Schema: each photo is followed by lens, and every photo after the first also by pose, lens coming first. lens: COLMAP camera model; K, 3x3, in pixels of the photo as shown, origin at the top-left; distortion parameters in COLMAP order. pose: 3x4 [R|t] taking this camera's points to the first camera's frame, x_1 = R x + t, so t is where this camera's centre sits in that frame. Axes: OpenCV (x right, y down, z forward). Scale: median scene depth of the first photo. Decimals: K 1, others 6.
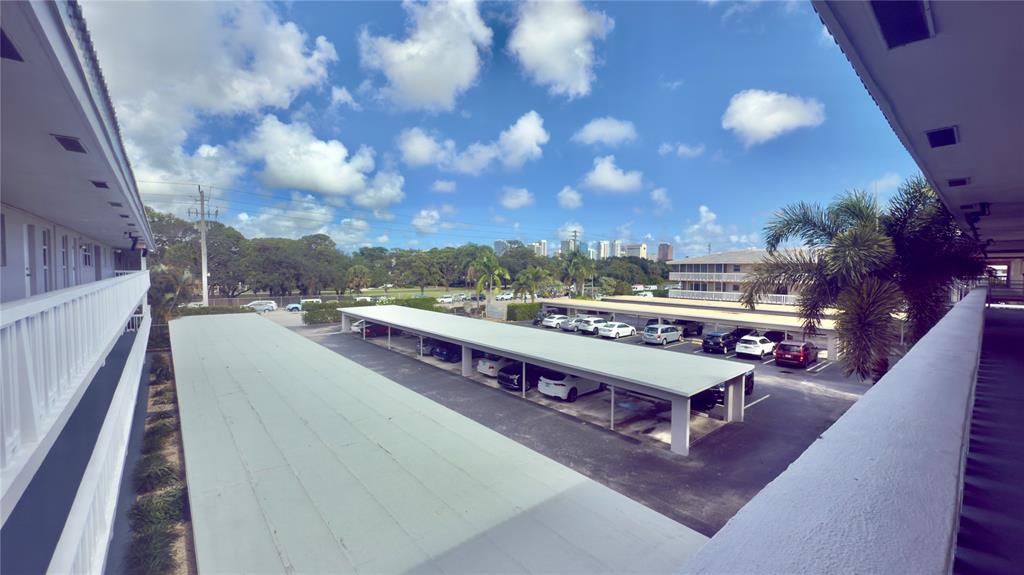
lens RADIAL K [[411.3, 0, 512.0], [0, 411.3, 287.5], [0, 0, 1]] dist [-0.002154, -0.000140]
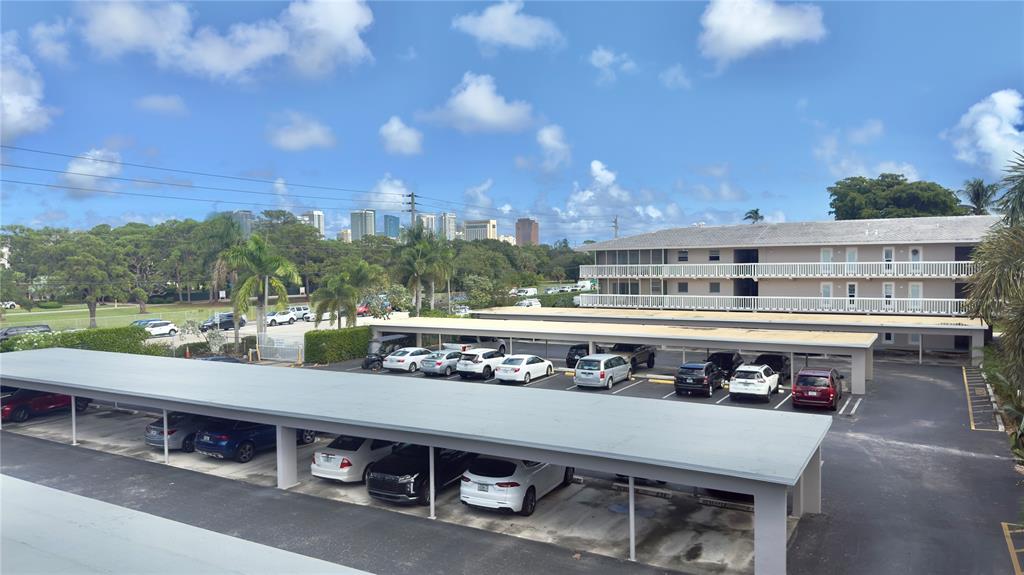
lens RADIAL K [[720.1, 0, 511.7], [0, 720.1, 266.7], [0, 0, 1]] dist [0.034401, -0.004783]
pose [[0.941497, -0.019905, 0.336432, -0.088515], [0.033079, 0.998892, -0.033472, -0.003523], [-0.335393, 0.042643, 0.941113, 0.063510]]
